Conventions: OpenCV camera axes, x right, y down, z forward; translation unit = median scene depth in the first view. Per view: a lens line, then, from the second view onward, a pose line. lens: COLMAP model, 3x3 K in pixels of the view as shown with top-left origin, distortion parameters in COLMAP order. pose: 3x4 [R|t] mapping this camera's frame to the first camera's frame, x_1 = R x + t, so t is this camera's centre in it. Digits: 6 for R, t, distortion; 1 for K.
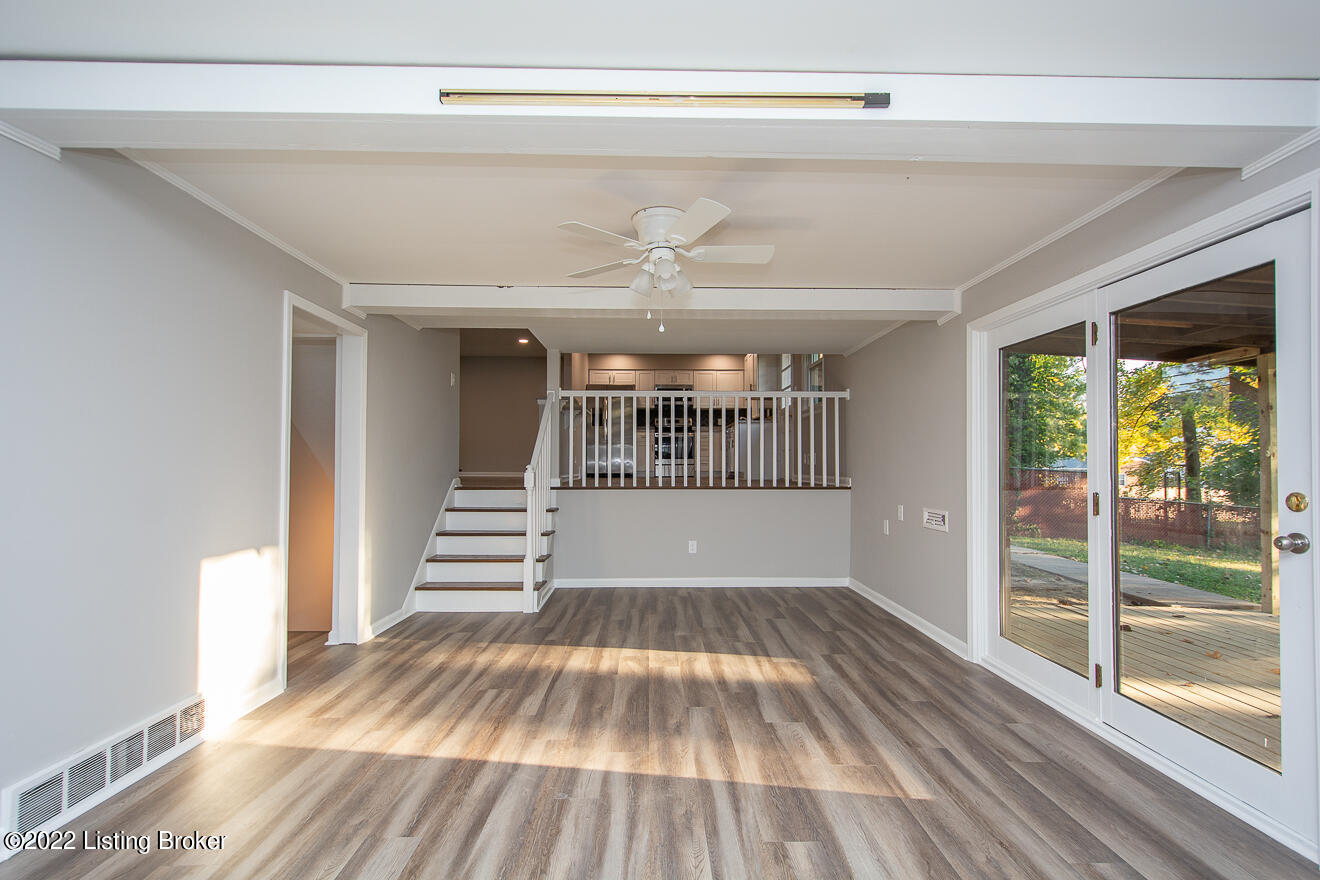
lens RADIAL K [[568.5, 0, 660.1], [0, 568.5, 453.2], [0, 0, 1]] dist [0.000579, -0.000171]
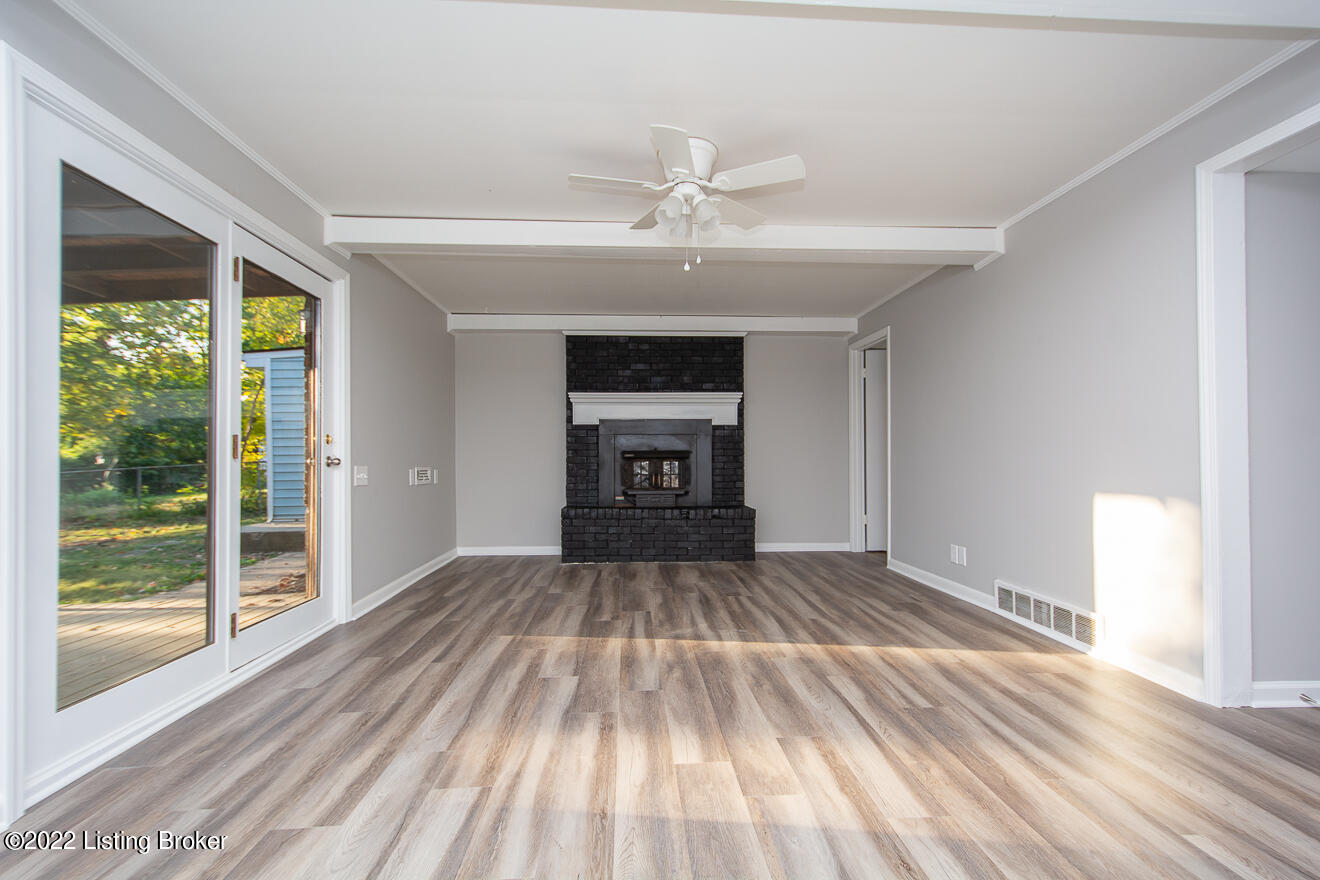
lens RADIAL K [[568.5, 0, 660.1], [0, 568.5, 453.2], [0, 0, 1]] dist [0.000579, -0.000171]
pose [[-0.999229, 0.000997, -0.039240, 0.094943], [0.002288, 0.999458, -0.032851, 0.144071], [0.039186, -0.032916, -0.998690, 2.156216]]
